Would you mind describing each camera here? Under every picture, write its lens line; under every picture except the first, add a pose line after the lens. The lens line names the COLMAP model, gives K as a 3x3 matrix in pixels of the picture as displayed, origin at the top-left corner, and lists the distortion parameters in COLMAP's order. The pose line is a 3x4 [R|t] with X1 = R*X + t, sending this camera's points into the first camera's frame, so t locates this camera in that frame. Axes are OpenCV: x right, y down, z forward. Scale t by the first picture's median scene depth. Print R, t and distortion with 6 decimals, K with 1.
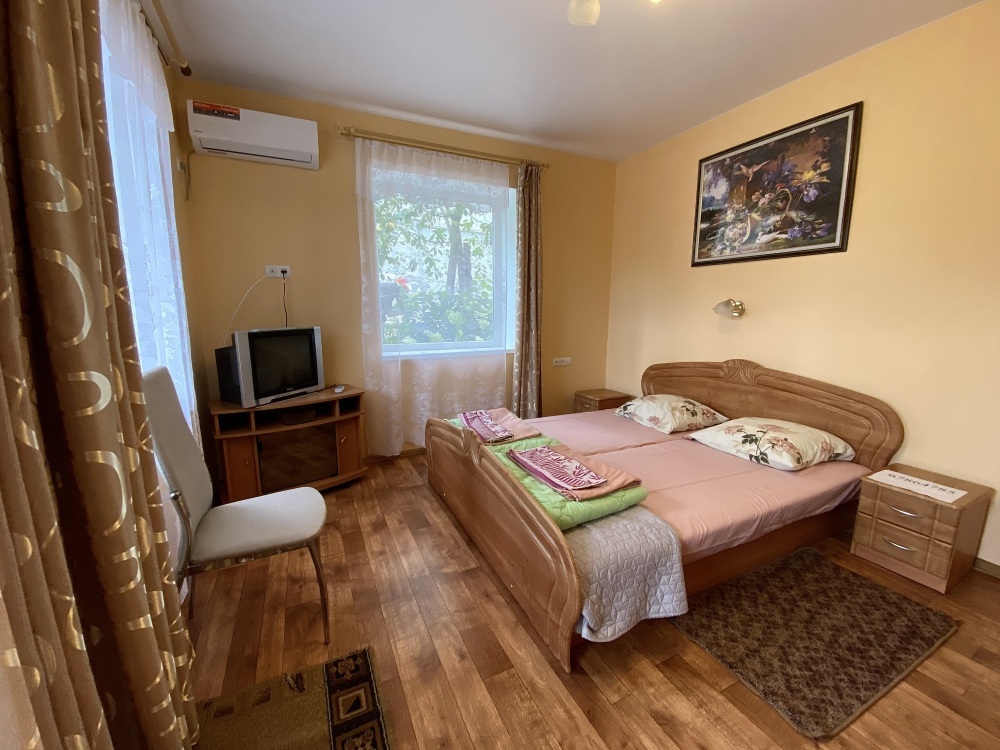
lens RADIAL K [[403.8, 0, 497.7], [0, 403.8, 373.2], [0, 0, 1]] dist [-0.003315, -0.000462]
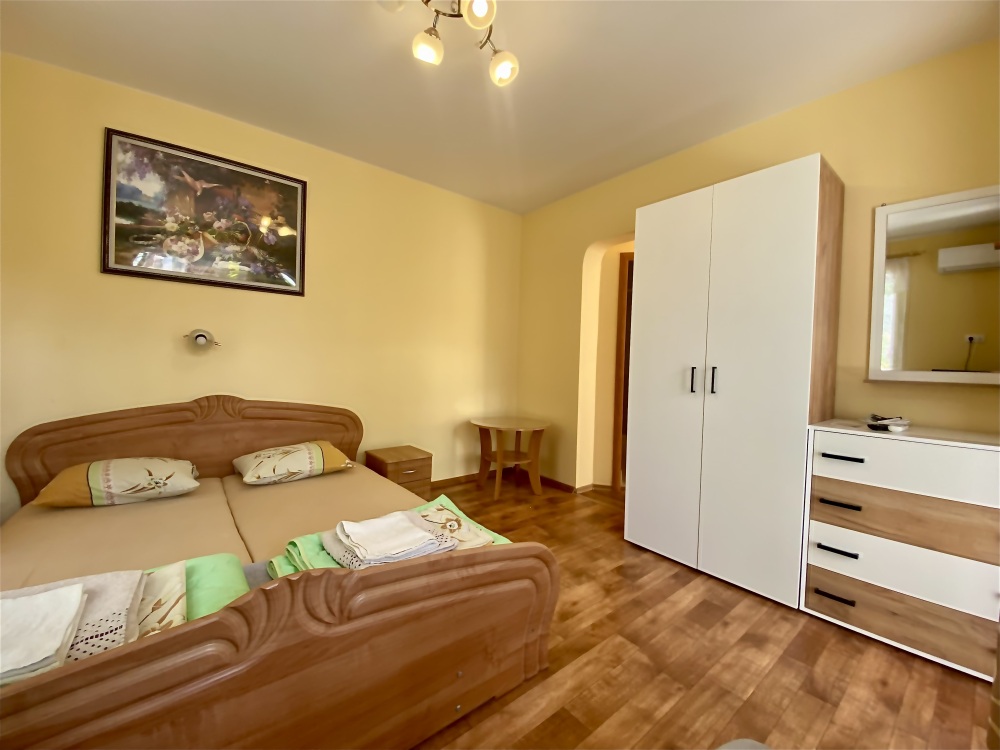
lens RADIAL K [[404.9, 0, 497.5], [0, 404.9, 376.6], [0, 0, 1]] dist [-0.019035, -0.000501]
pose [[-0.229187, -0.035639, 0.972730, -0.400731], [0.128398, 0.989490, 0.066505, -0.056214], [-0.964877, 0.140139, -0.222202, 0.623397]]
